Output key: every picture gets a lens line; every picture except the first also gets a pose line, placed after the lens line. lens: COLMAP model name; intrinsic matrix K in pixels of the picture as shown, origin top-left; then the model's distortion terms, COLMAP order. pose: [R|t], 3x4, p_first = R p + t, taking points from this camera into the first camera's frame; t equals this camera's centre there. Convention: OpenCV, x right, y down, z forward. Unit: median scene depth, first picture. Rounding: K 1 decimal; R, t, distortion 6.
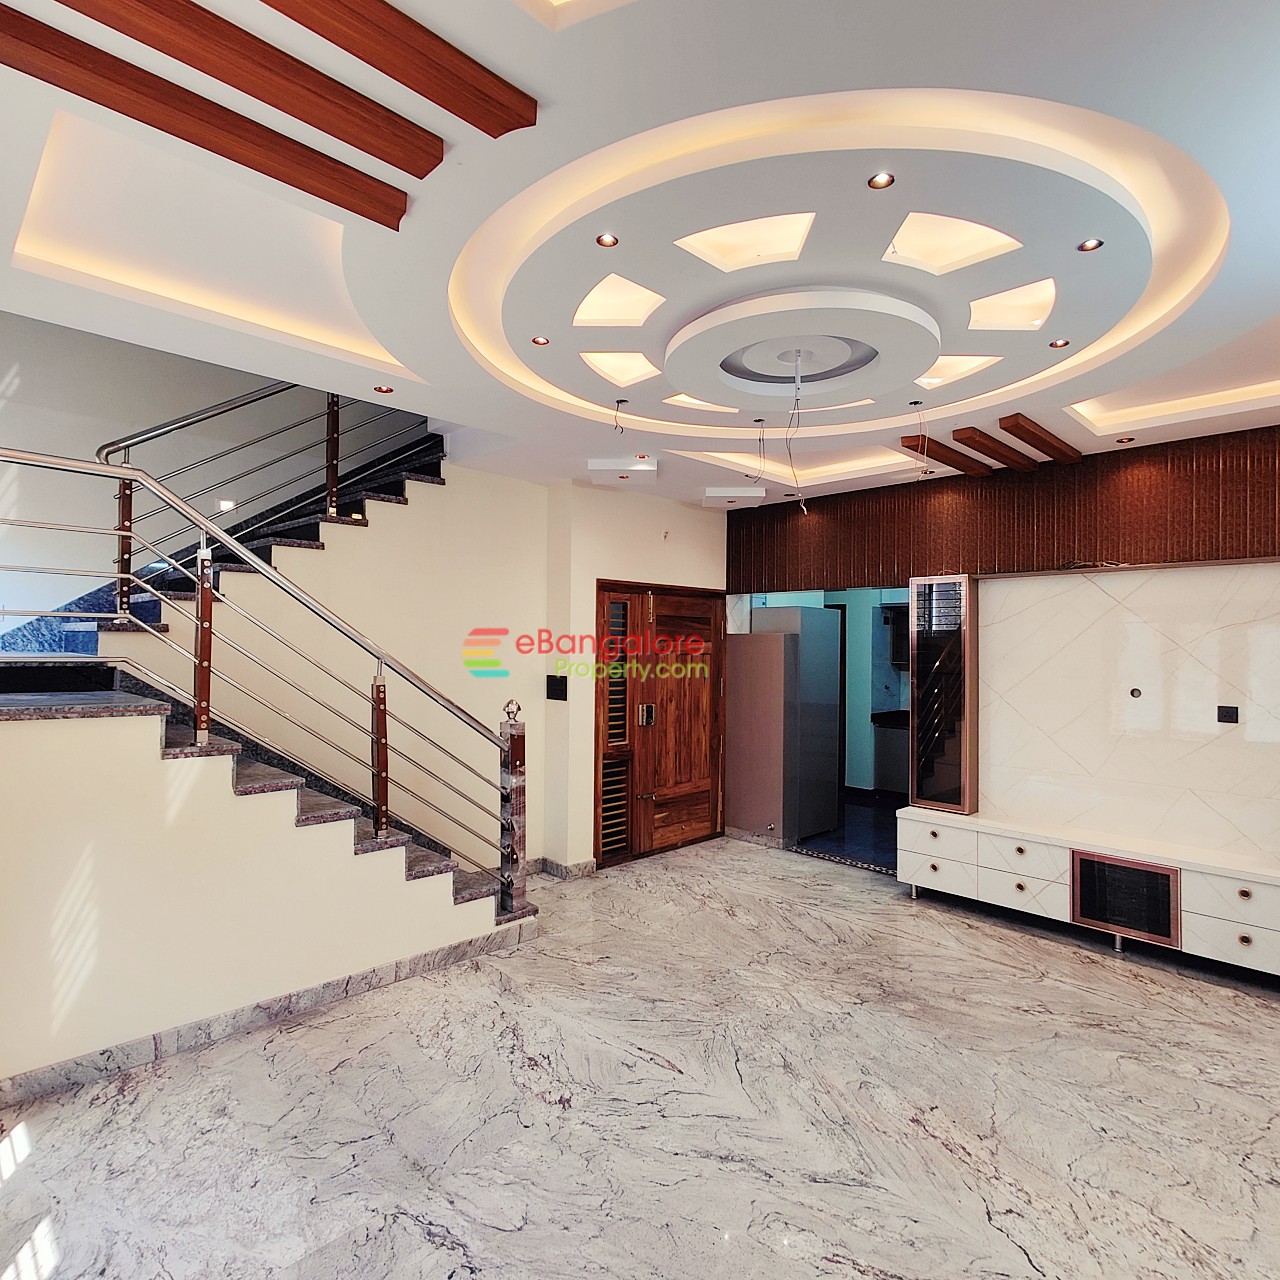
lens RADIAL K [[743.2, 0, 642.7], [0, 743.2, 638.7], [0, 0, 1]] dist [-0.002288, 0.005656]
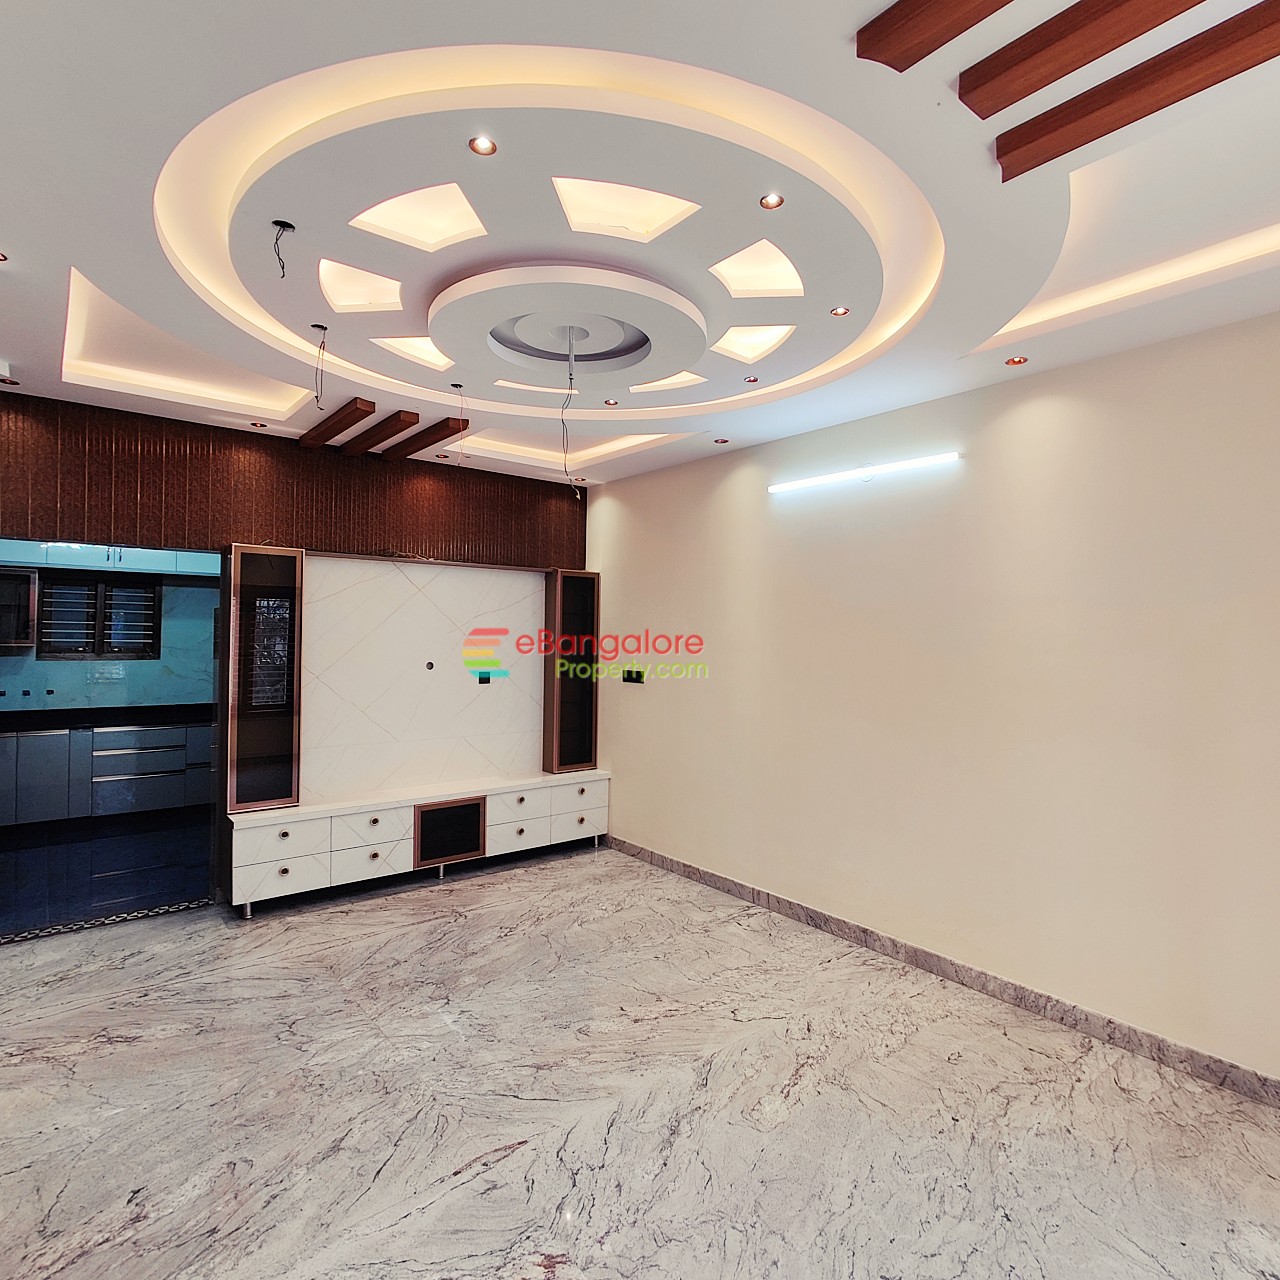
lens RADIAL K [[743.2, 0, 640.3], [0, 743.2, 640.1], [0, 0, 1]] dist [-0.002288, 0.005656]
pose [[0.103600, -0.013491, 0.994528, -0.522722], [-0.023844, 0.999587, 0.016044, 0.002823], [-0.994333, -0.025376, 0.103236, 0.551922]]
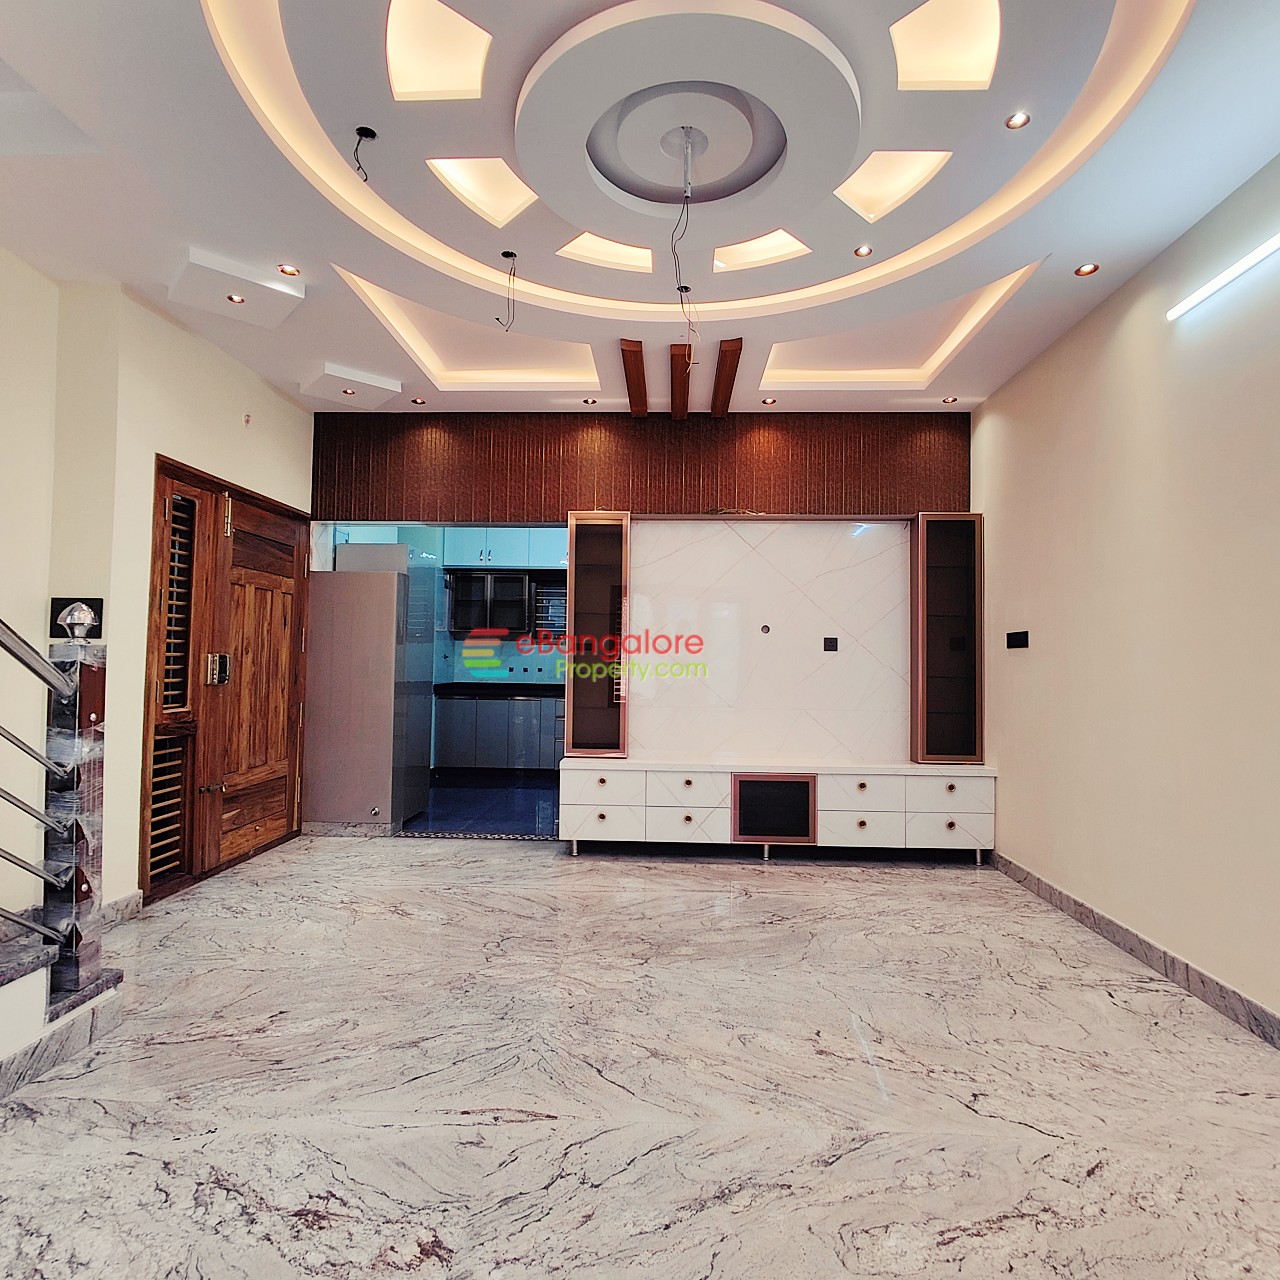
lens RADIAL K [[743.2, 0, 640.7], [0, 743.2, 638.0], [0, 0, 1]] dist [-0.002288, 0.005656]
pose [[0.734617, 0.022048, 0.678124, -0.244452], [-0.013006, 0.999746, -0.018416, 0.112860], [-0.678358, 0.004709, 0.734717, 0.312613]]
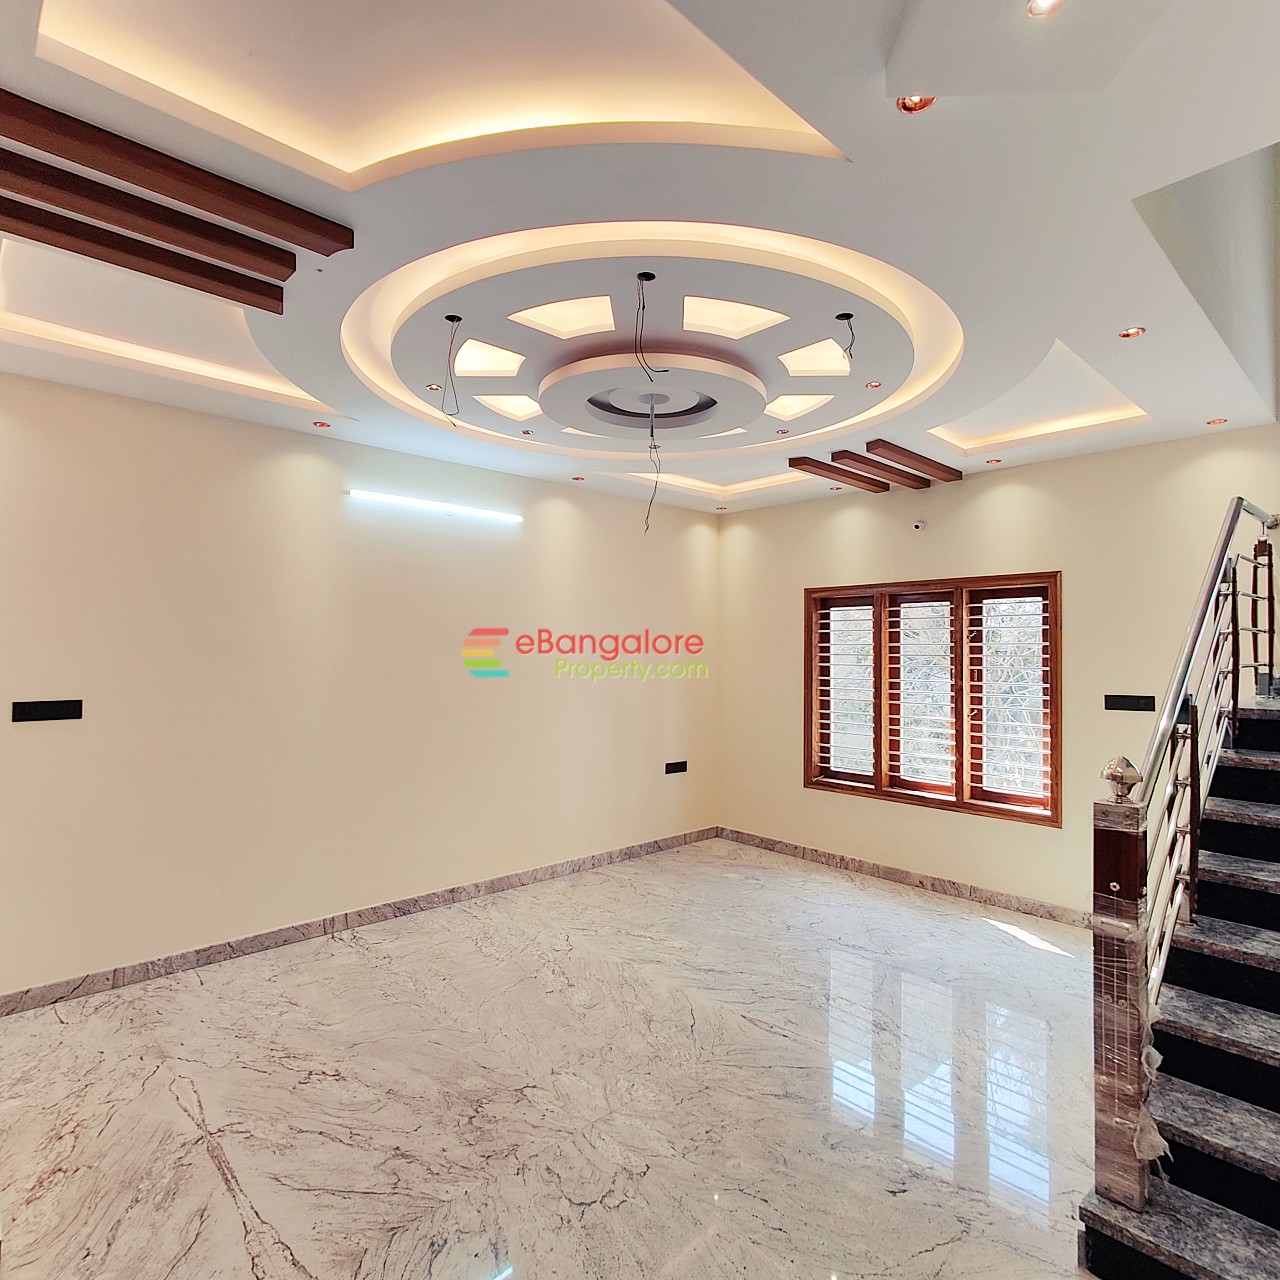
lens RADIAL K [[743.2, 0, 642.7], [0, 743.2, 643.0], [0, 0, 1]] dist [-0.002288, 0.005656]
pose [[-0.999460, -0.016509, 0.028421, 0.127381], [-0.017162, 0.999591, -0.022891, 0.023744], [-0.028031, -0.023366, -0.999334, 1.499093]]
